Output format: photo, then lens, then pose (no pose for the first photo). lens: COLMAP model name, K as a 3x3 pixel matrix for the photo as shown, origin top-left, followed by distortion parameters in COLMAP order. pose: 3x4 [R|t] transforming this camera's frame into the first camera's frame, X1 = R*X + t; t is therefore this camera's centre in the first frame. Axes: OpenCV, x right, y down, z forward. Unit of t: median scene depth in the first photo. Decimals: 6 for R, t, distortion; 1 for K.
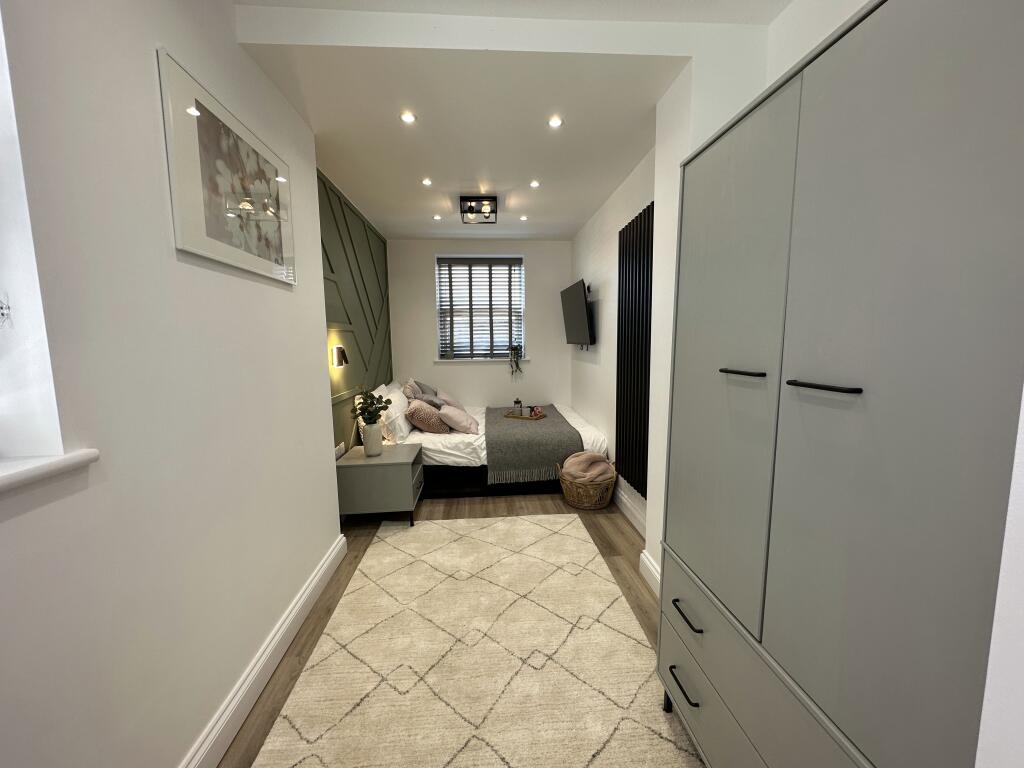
lens RADIAL K [[410.0, 0, 513.4], [0, 410.0, 384.9], [0, 0, 1]] dist [-0.009568, -0.000407]
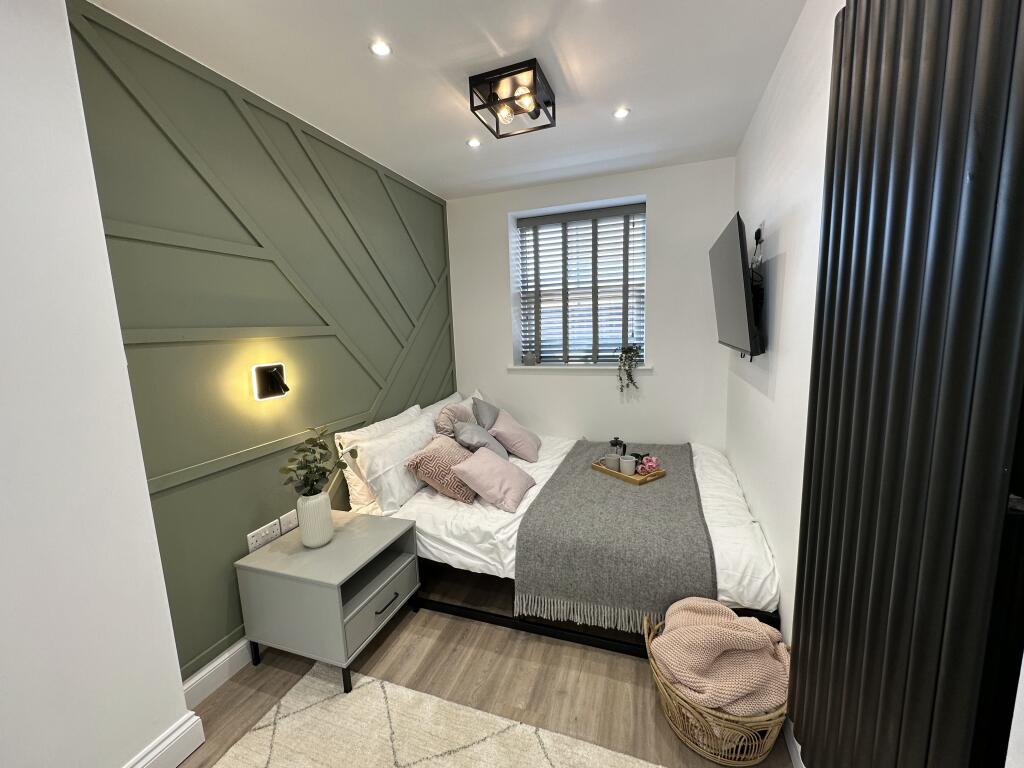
lens RADIAL K [[410.0, 0, 510.6], [0, 410.0, 383.4], [0, 0, 1]] dist [-0.009568, -0.000407]
pose [[0.910435, 0.037634, -0.411937, 0.098905], [-0.021544, 0.998815, 0.043636, -0.060397], [0.413091, -0.030853, 0.910167, 0.352023]]
